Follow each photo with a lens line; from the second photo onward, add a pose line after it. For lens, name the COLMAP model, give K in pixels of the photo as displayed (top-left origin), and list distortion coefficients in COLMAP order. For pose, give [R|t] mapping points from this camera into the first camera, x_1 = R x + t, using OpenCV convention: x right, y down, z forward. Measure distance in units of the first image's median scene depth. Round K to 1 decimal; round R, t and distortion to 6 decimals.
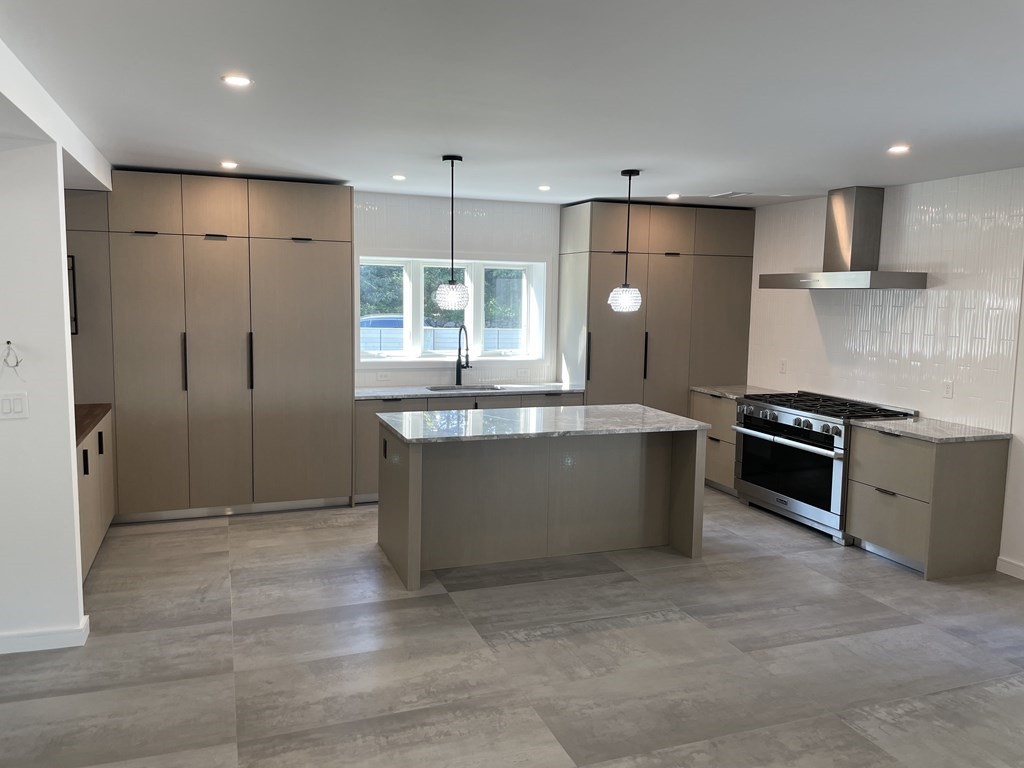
lens RADIAL K [[770.3, 0, 487.4], [0, 770.3, 378.4], [0, 0, 1]] dist [0.055341, -0.068380]
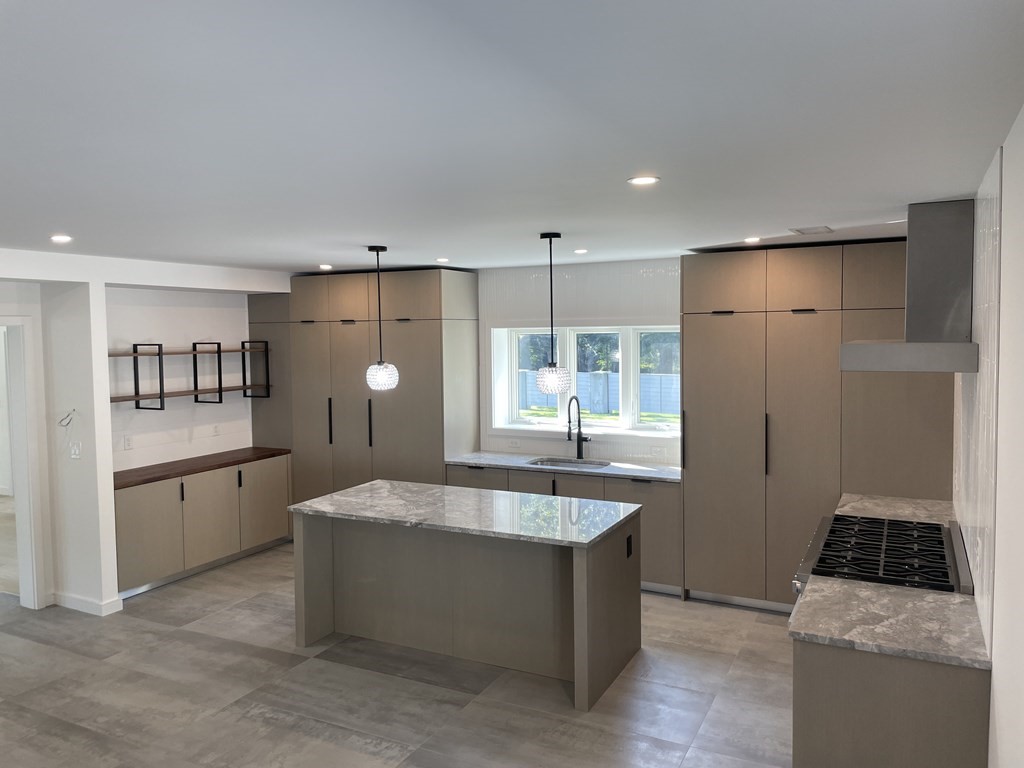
lens RADIAL K [[770.3, 0, 512.2], [0, 770.3, 373.4], [0, 0, 1]] dist [0.055341, -0.068380]
pose [[0.681930, 0.014026, -0.731283, 0.900281], [-0.053477, 0.998096, -0.030726, -0.093830], [0.729460, 0.060060, 0.681382, 0.442491]]
